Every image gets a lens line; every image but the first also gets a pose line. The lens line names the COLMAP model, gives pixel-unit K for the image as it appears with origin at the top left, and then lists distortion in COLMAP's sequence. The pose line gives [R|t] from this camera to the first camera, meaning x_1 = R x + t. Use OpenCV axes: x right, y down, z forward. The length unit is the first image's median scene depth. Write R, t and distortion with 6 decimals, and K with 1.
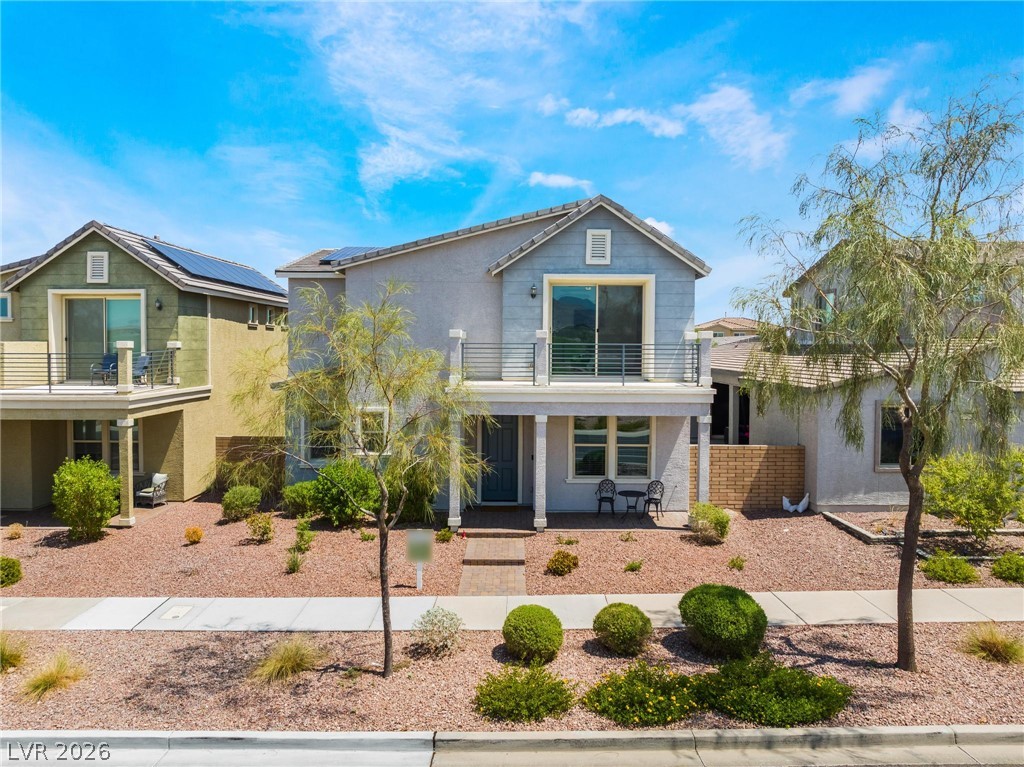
lens RADIAL K [[727.4, 0, 512.0], [0, 727.4, 383.5], [0, 0, 1]] dist [-0.037068, -0.001791]
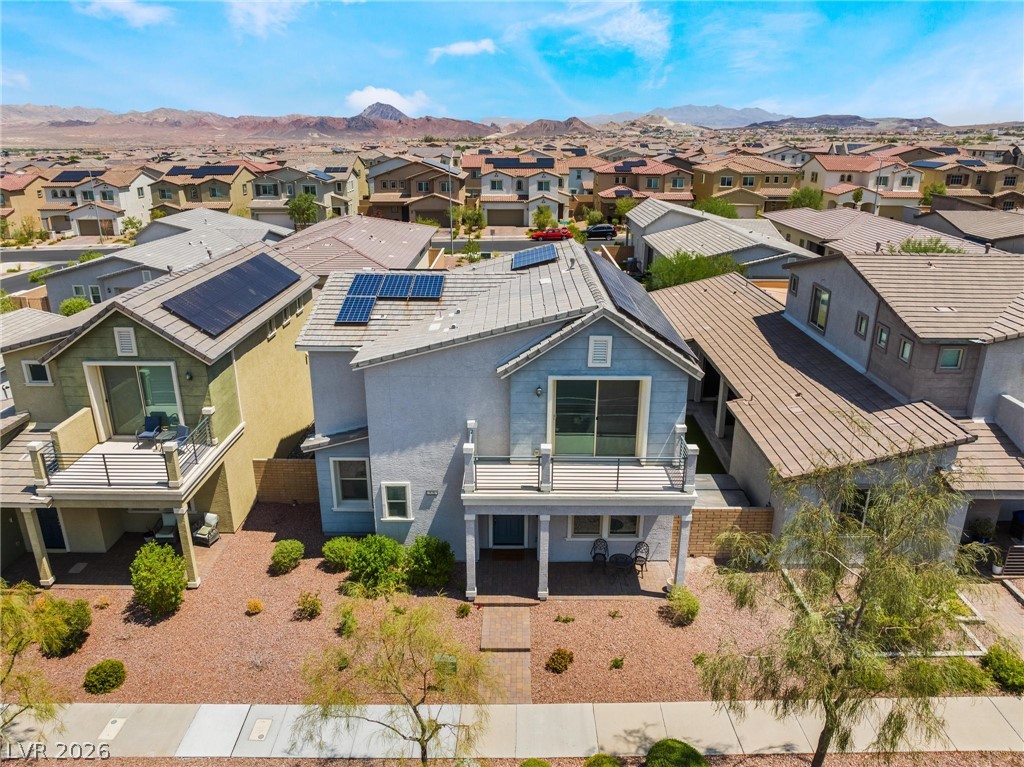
lens RADIAL K [[716.1, 0, 523.0], [0, 716.1, 383.3], [0, 0, 1]] dist [-0.041472, -0.004783]
pose [[0.999960, -0.003145, 0.008412, -0.002963], [0.000425, 0.952180, 0.305536, -0.461862], [-0.008970, -0.305520, 0.952143, -0.013299]]
